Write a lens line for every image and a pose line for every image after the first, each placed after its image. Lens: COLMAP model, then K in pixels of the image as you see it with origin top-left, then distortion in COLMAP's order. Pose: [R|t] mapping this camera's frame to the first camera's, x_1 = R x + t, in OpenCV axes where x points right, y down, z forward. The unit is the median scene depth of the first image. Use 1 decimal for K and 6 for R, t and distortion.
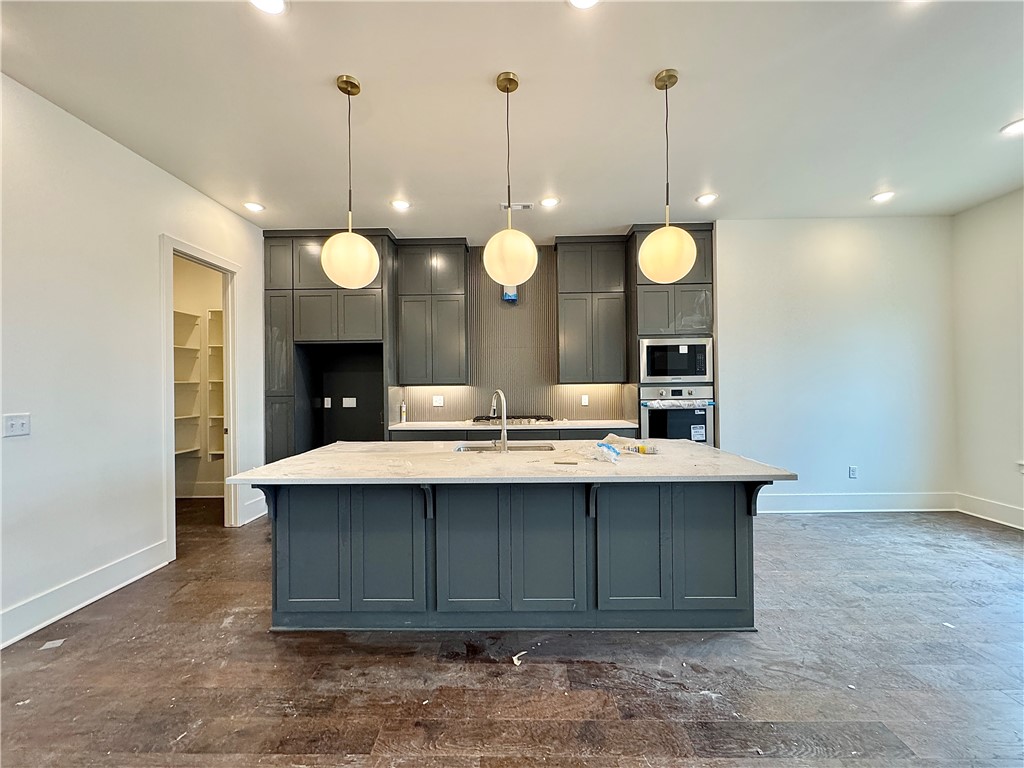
lens RADIAL K [[409.0, 0, 511.4], [0, 409.0, 384.6], [0, 0, 1]] dist [-0.003770, 0.000537]
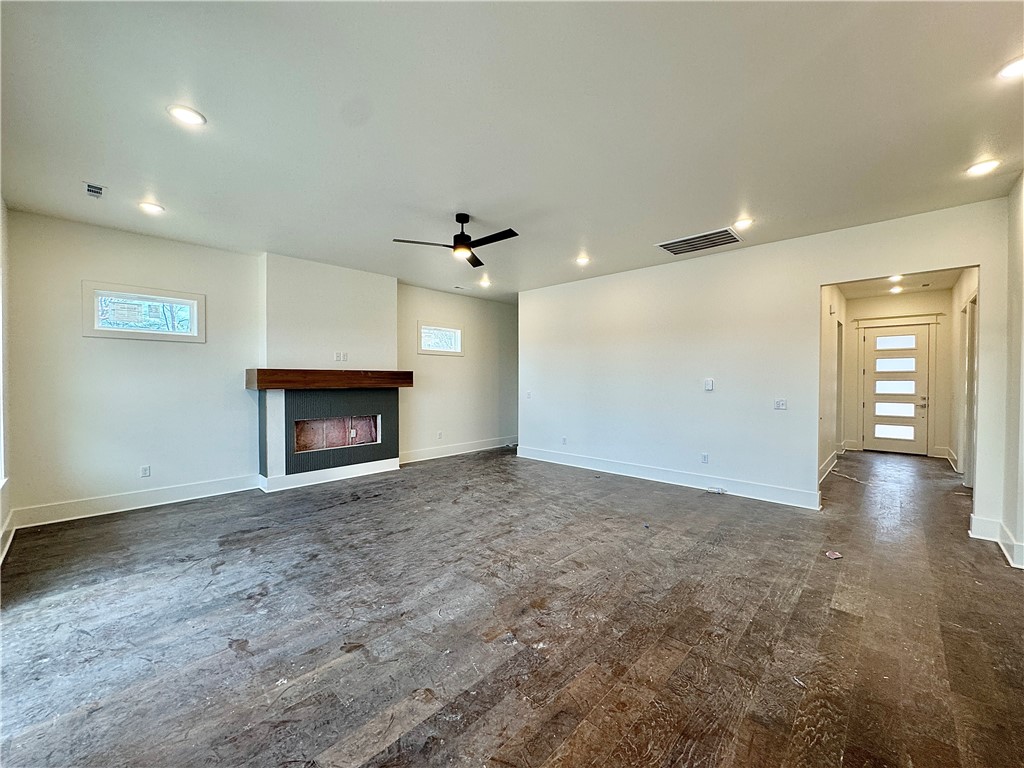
lens RADIAL K [[409.0, 0, 512.1], [0, 409.0, 383.6], [0, 0, 1]] dist [-0.003770, 0.000537]
pose [[-0.679053, 0.020057, -0.733815, 0.519981], [0.008568, 0.999775, 0.019397, -0.029428], [0.734039, 0.006884, -0.679073, 0.298130]]
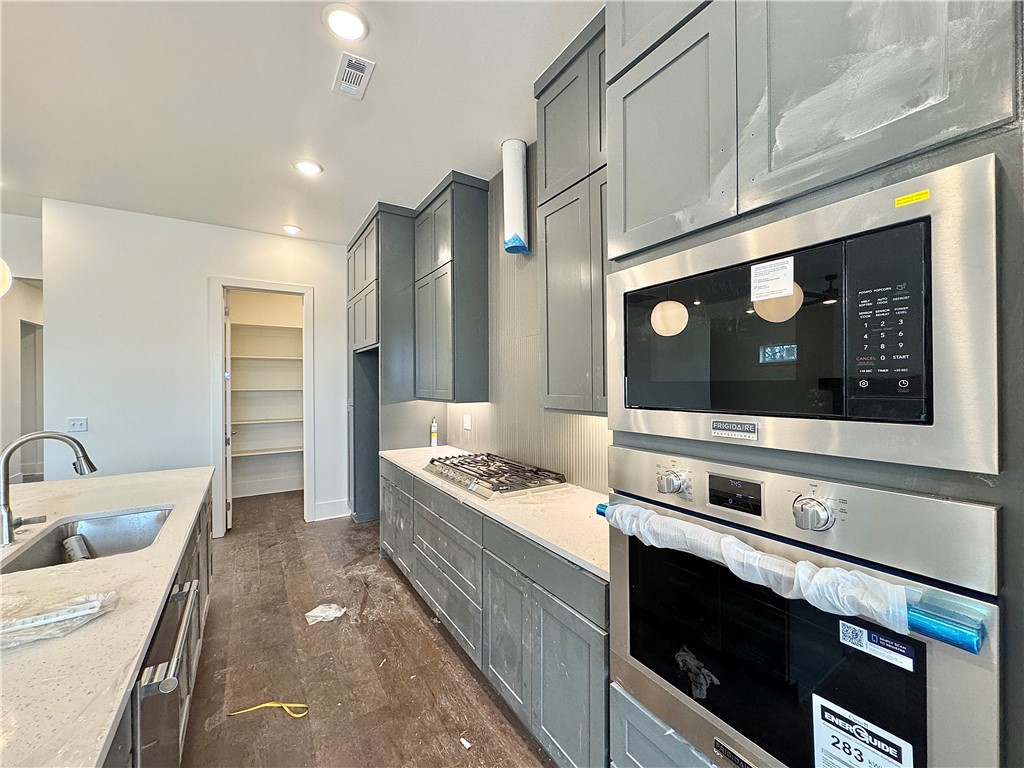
lens RADIAL K [[409.0, 0, 510.8], [0, 409.0, 385.1], [0, 0, 1]] dist [-0.003770, 0.000537]
pose [[0.548250, 0.013362, -0.836208, 0.516241], [0.000283, 0.999869, 0.016163, -0.039499], [0.836314, -0.009099, 0.548175, 0.790430]]
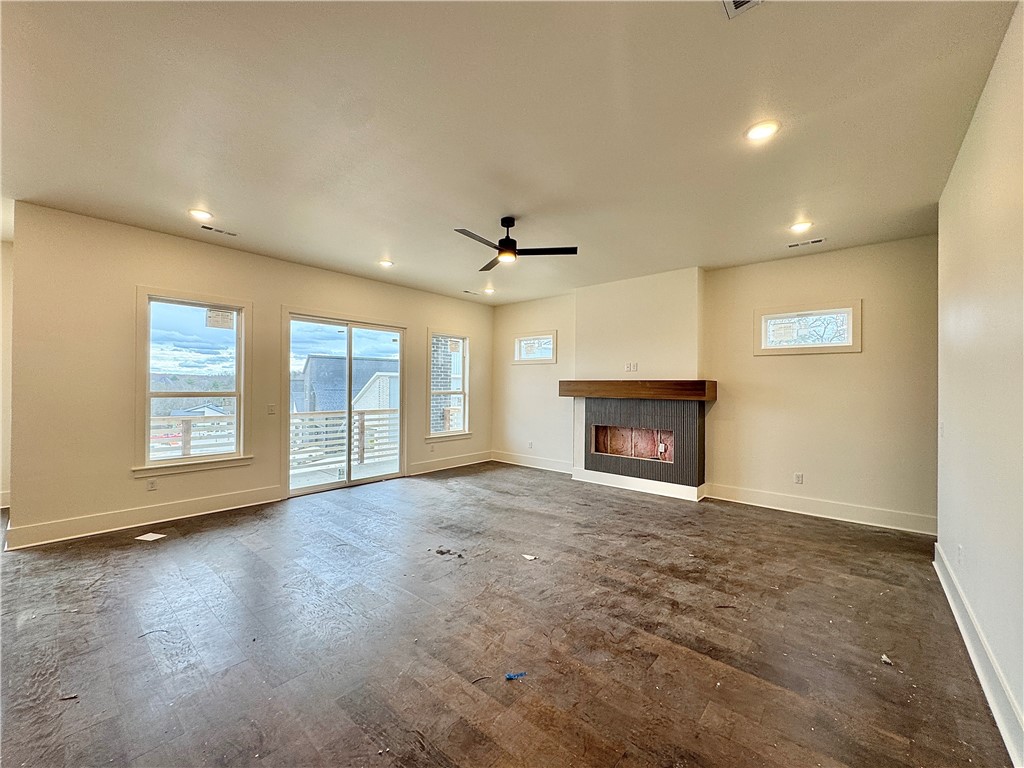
lens RADIAL K [[409.0, 0, 511.9], [0, 409.0, 385.1], [0, 0, 1]] dist [-0.003770, 0.000537]
pose [[-0.765247, 0.006858, 0.643700, -0.674458], [-0.003786, 0.999878, -0.015154, -0.015314], [-0.643725, -0.014034, -0.765128, 0.259702]]
